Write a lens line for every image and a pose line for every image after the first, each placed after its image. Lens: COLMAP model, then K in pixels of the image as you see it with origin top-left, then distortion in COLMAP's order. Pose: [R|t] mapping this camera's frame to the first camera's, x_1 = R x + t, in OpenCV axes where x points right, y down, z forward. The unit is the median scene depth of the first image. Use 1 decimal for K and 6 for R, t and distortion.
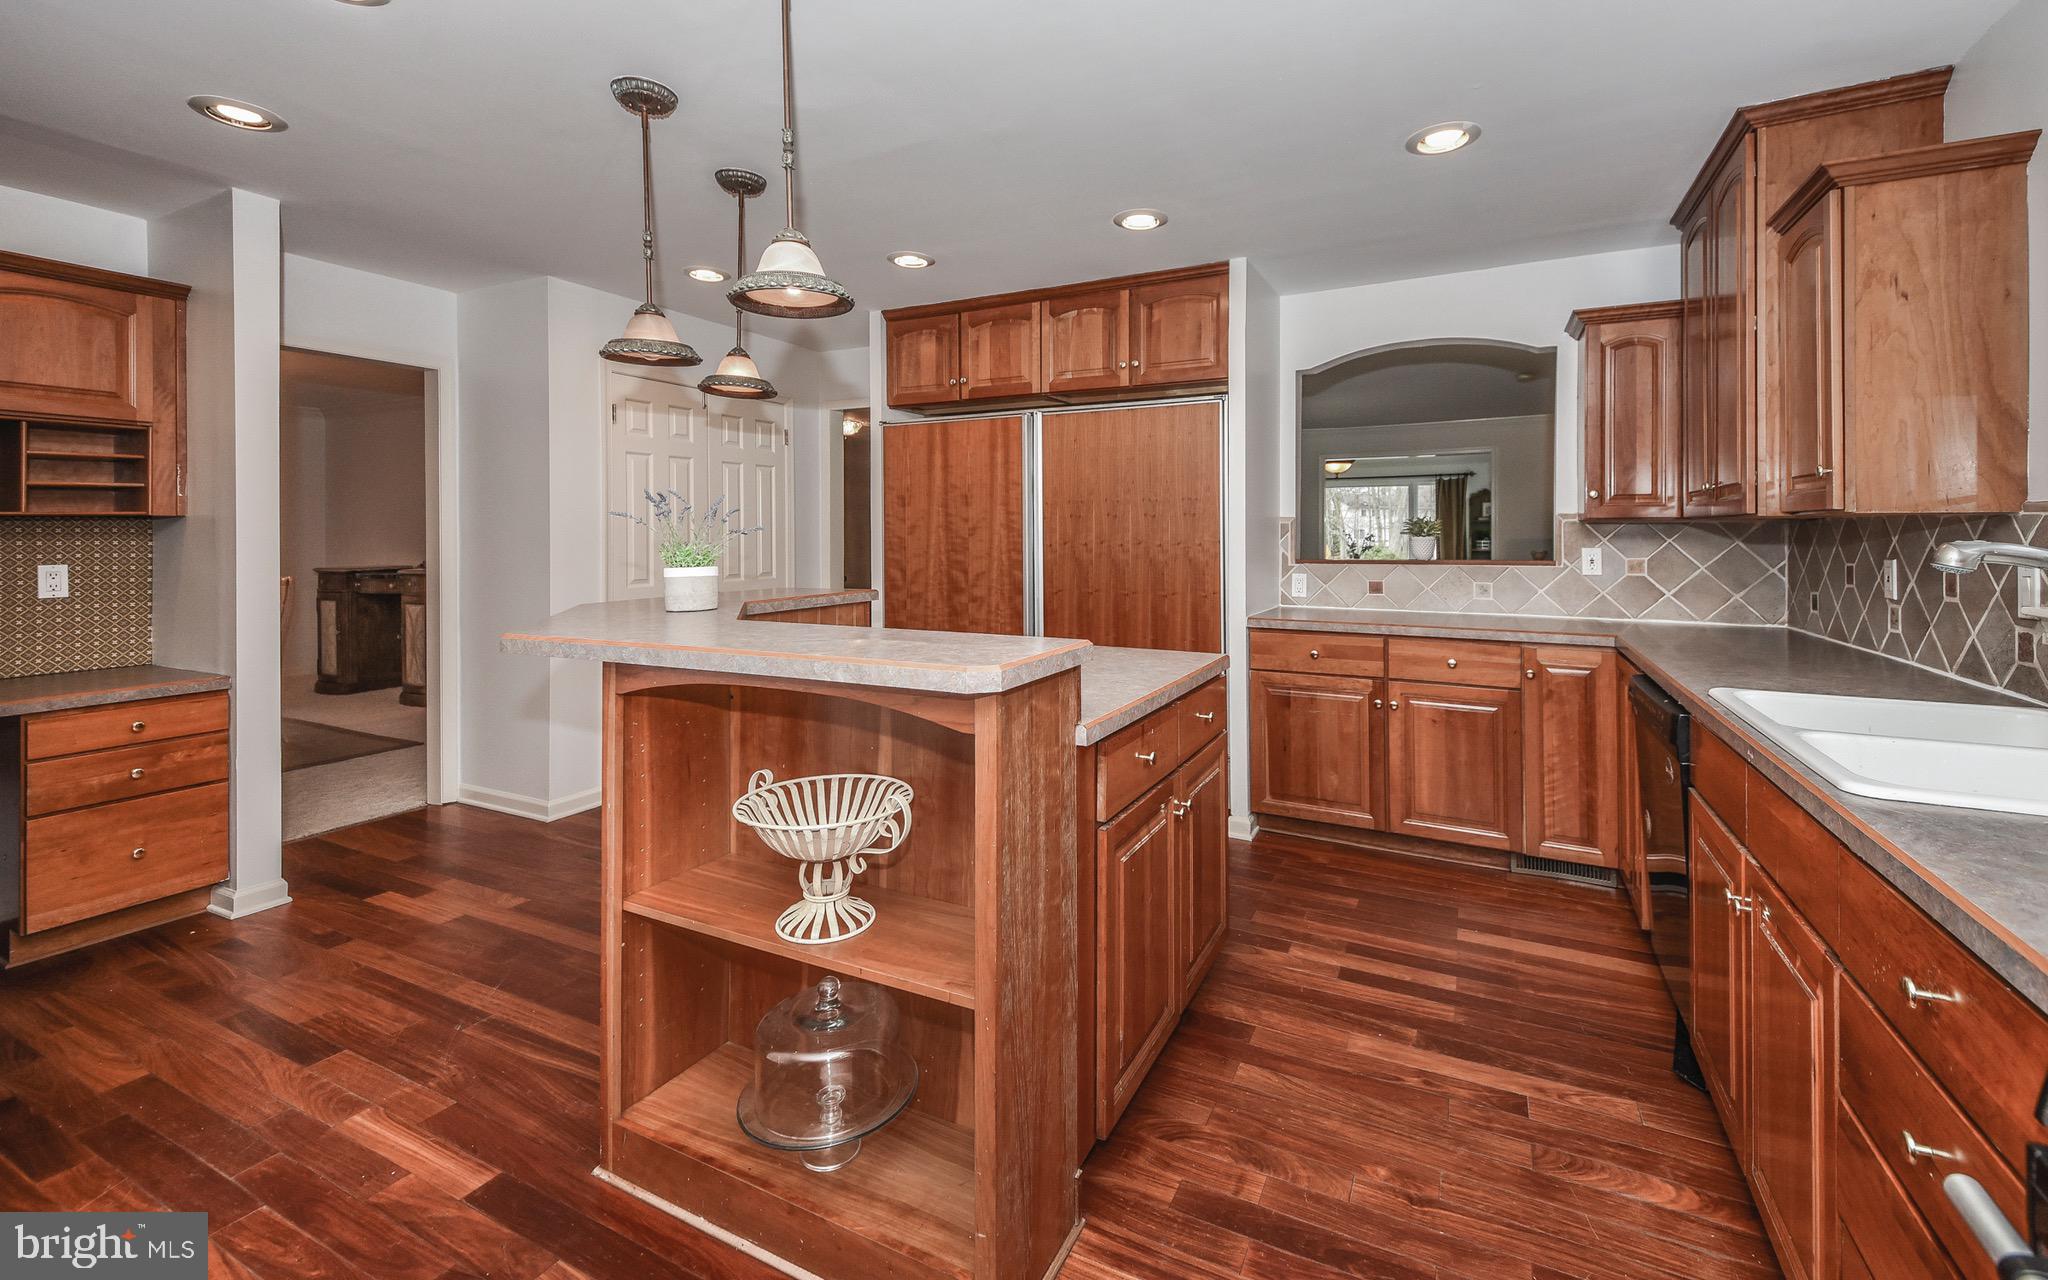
lens RADIAL K [[871.1, 0, 1017.2], [0, 871.1, 525.6], [0, 0, 1]] dist [0.003437, 0.000208]
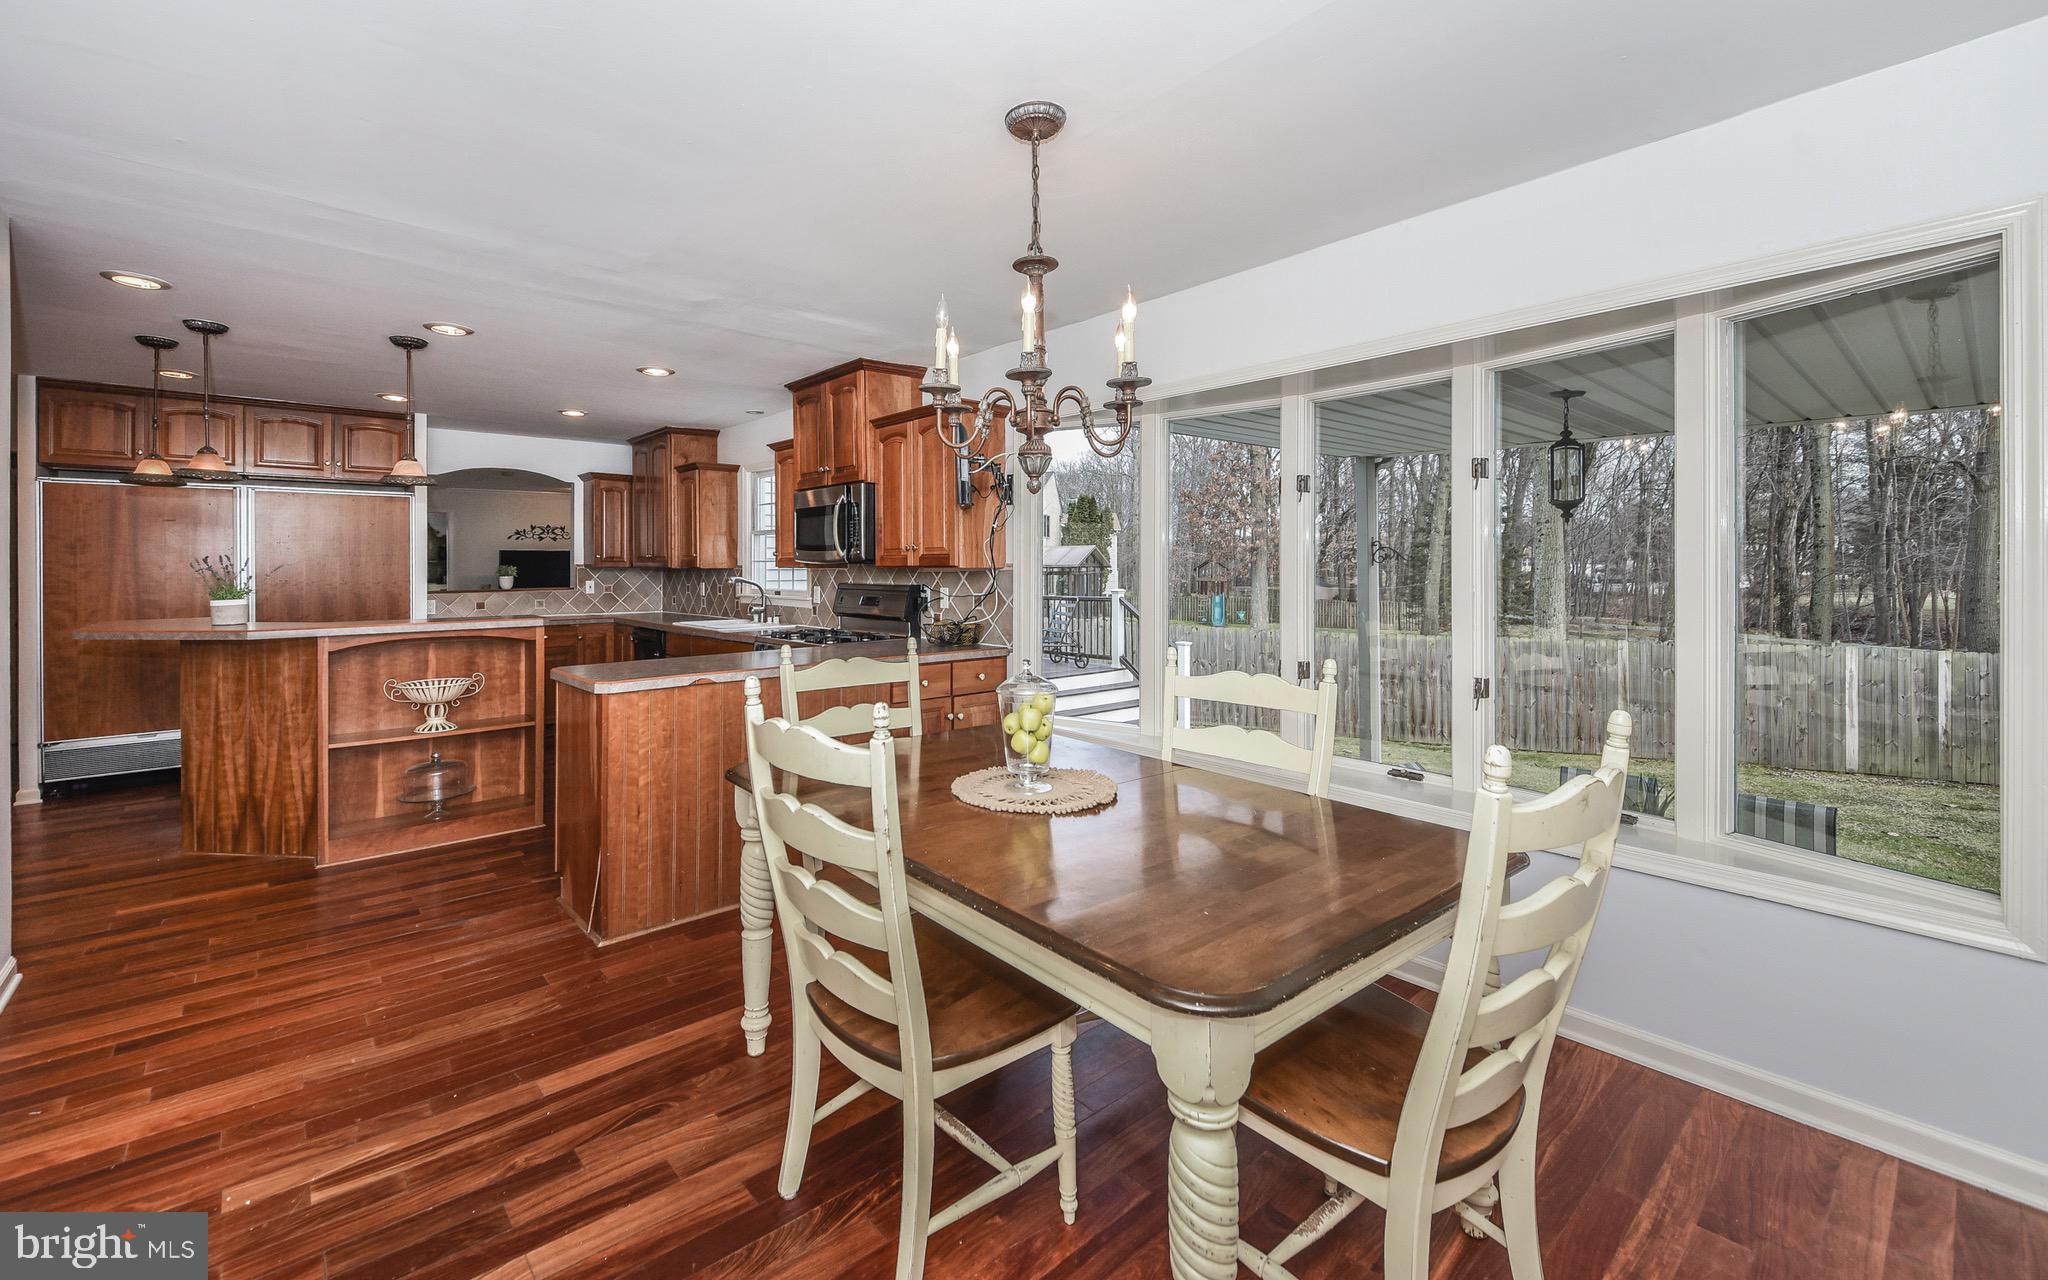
lens RADIAL K [[871.1, 0, 1017.2], [0, 871.1, 525.6], [0, 0, 1]] dist [0.003437, 0.000208]
pose [[0.358913, 0.041582, 0.932444, -0.963379], [-0.002083, 0.999040, -0.043750, -0.017849], [-0.933369, 0.013760, 0.358655, -0.741850]]
